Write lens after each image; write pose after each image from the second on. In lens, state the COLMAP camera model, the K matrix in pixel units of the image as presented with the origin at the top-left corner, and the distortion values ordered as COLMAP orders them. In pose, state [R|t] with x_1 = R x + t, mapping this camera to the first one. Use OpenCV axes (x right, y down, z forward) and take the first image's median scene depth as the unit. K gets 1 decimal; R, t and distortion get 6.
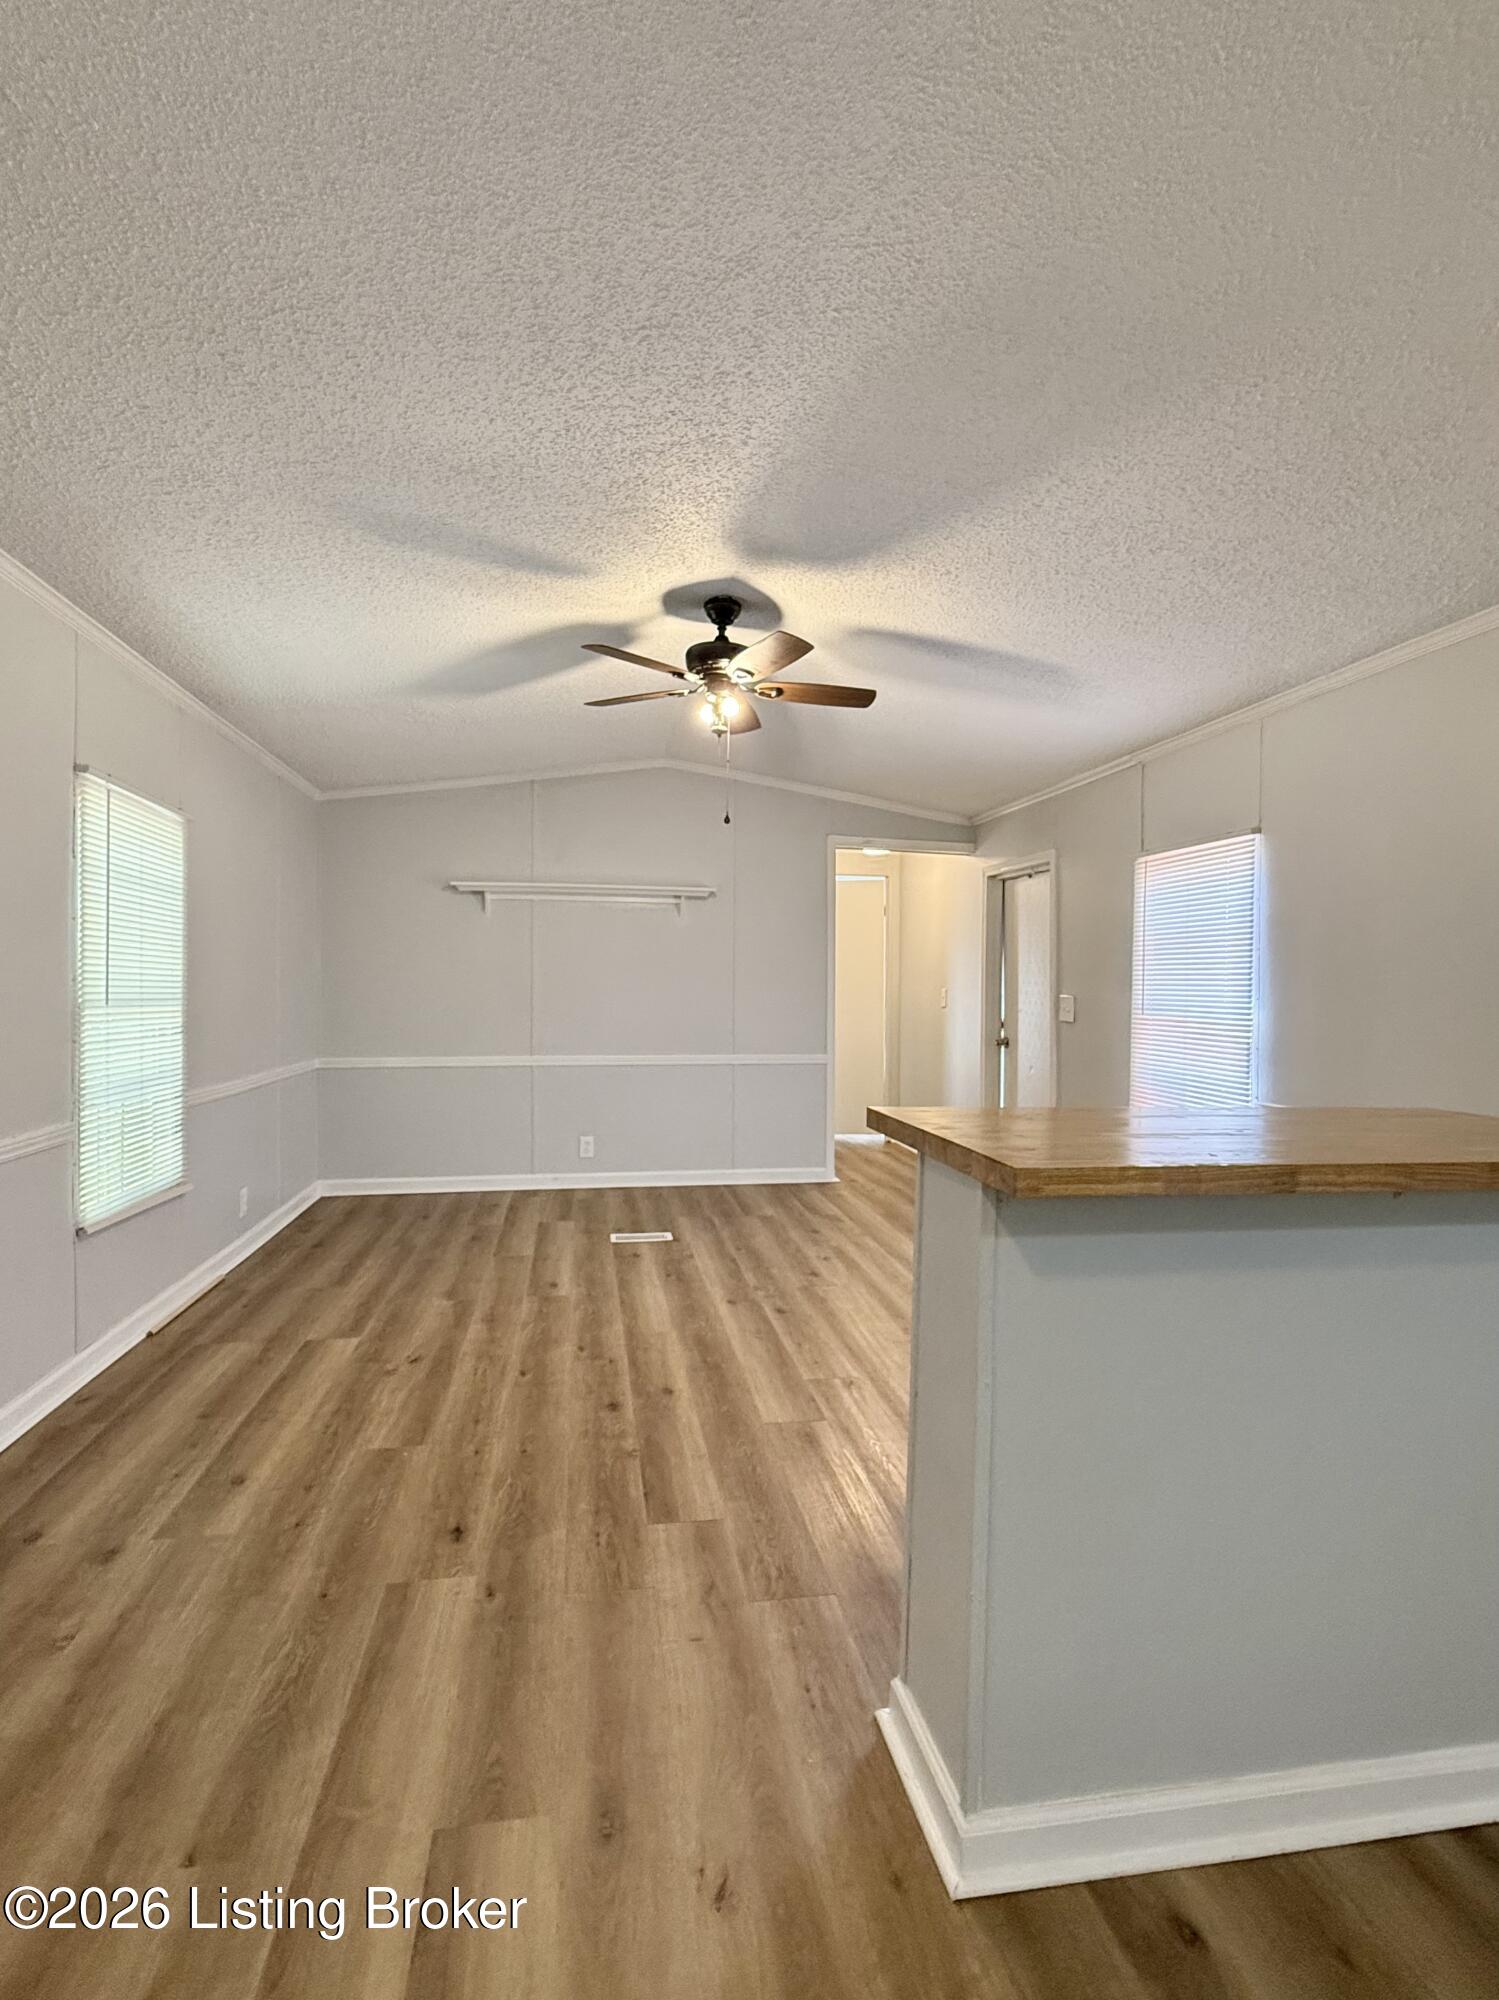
lens RADIAL K [[981.4, 0, 750.7], [0, 981.4, 1006.6], [0, 0, 1]] dist [0.001100, -0.000282]
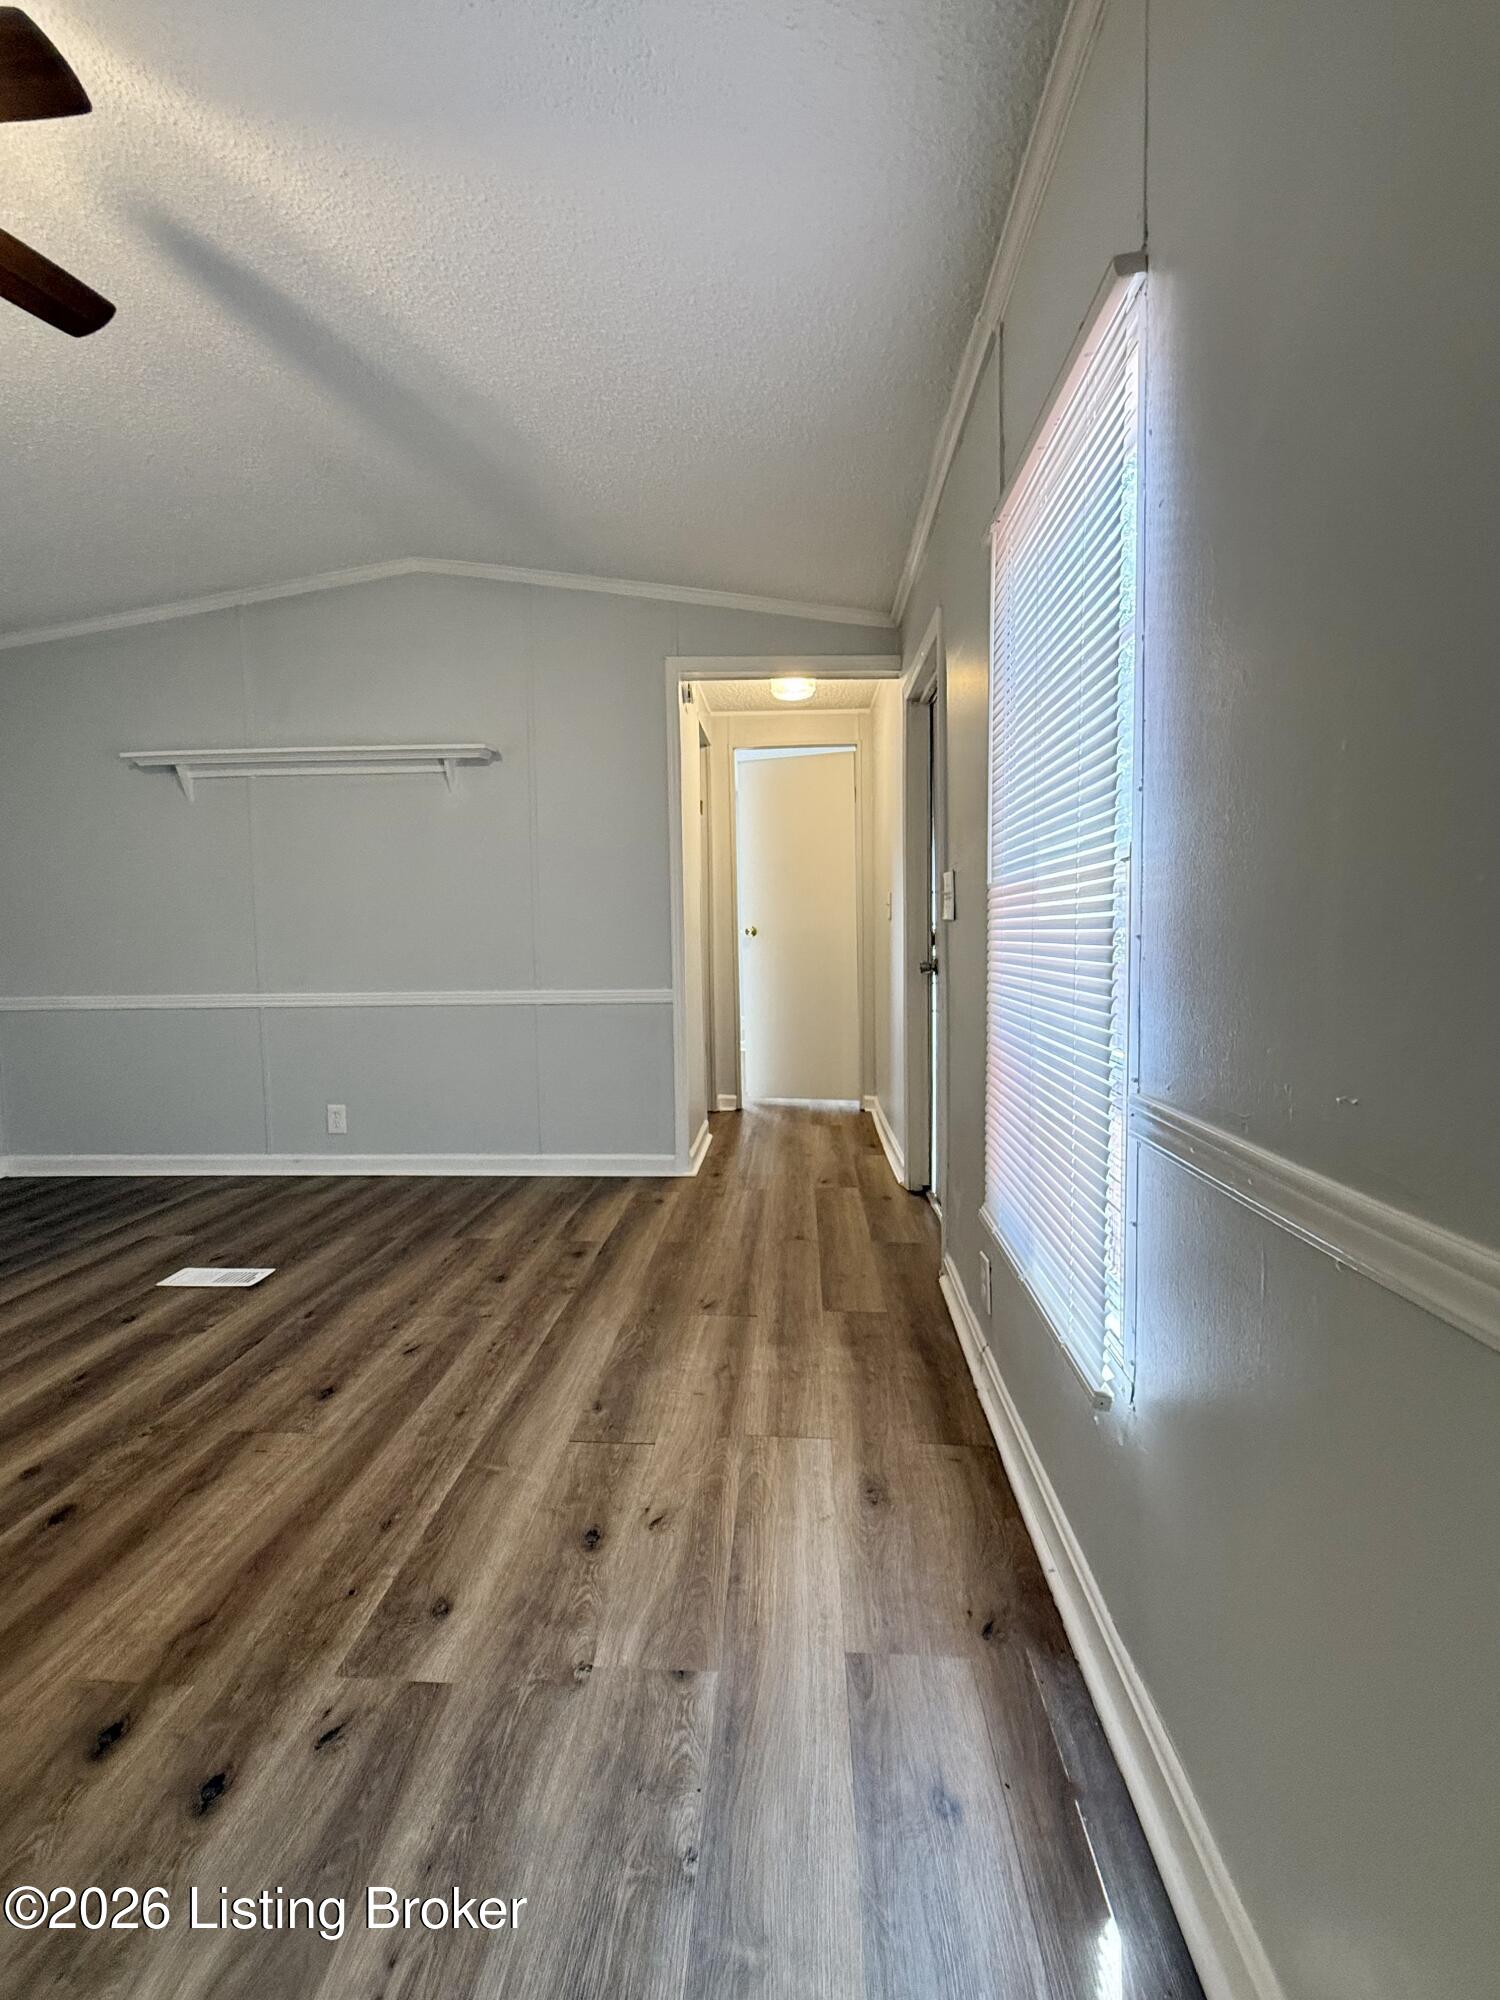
lens RADIAL K [[928.1, 0, 749.9], [0, 928.1, 1005.4], [0, 0, 1]] dist [0.000597, -0.000411]
pose [[0.974772, -0.004149, -0.223166, 0.458248], [0.015839, 0.998593, 0.050615, 0.048346], [0.222642, -0.052873, 0.973465, 0.658594]]
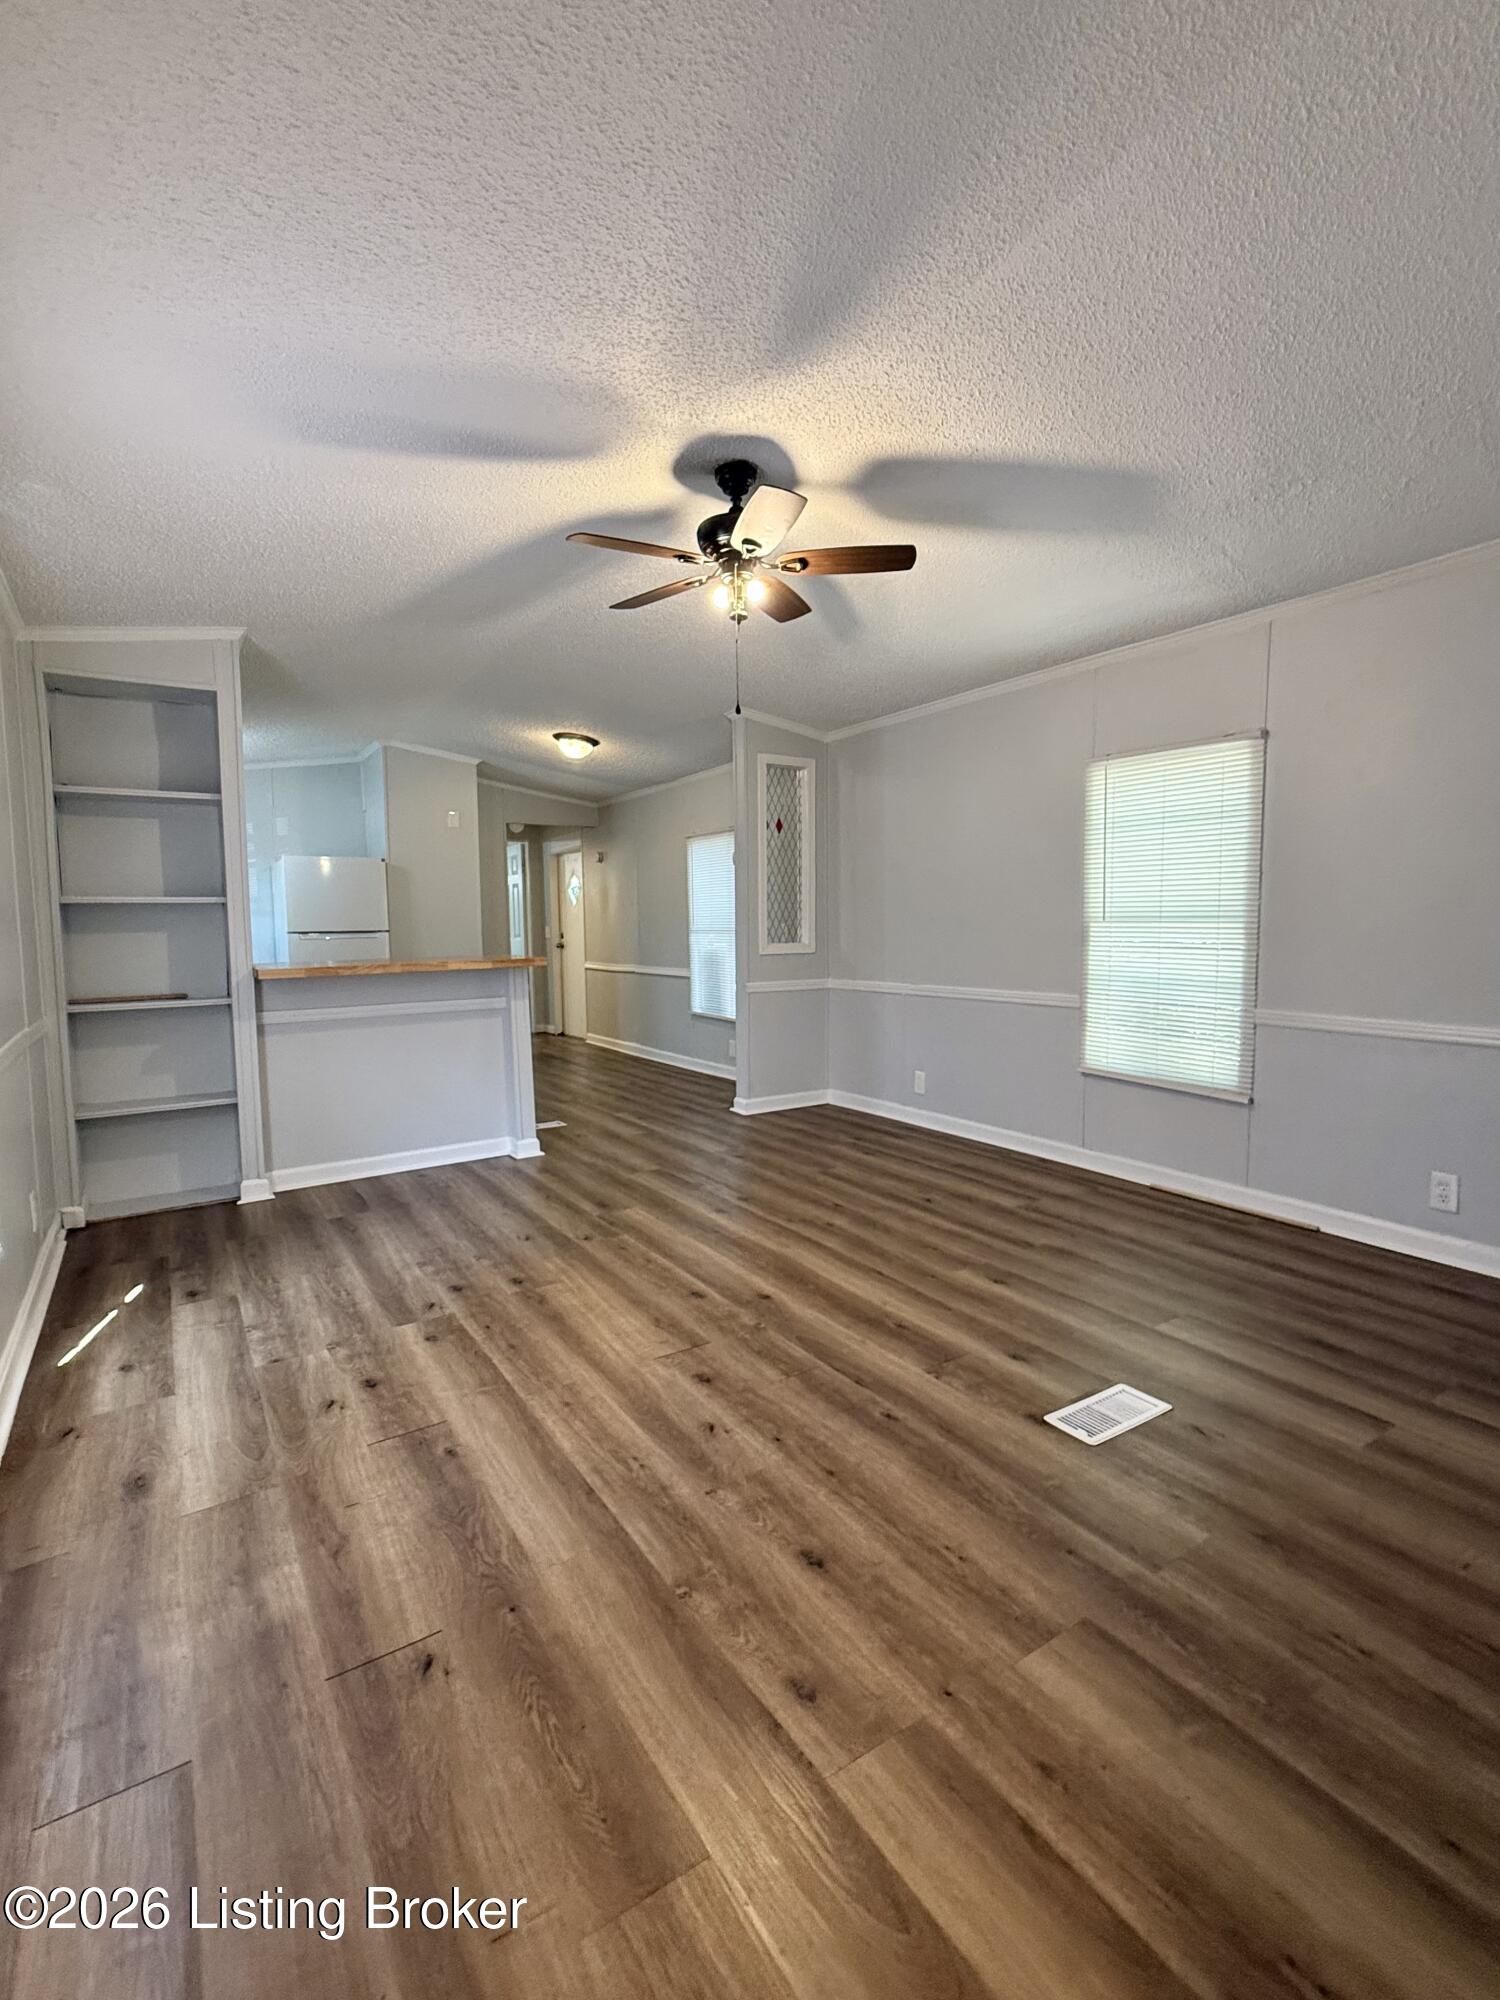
lens RADIAL K [[928.1, 0, 749.9], [0, 928.1, 1005.4], [0, 0, 1]] dist [0.000597, -0.000411]
pose [[-0.922015, 0.034130, -0.385647, 0.284715], [-0.006227, 0.994670, 0.102919, -0.012309], [0.387104, 0.097295, -0.916888, 1.724972]]
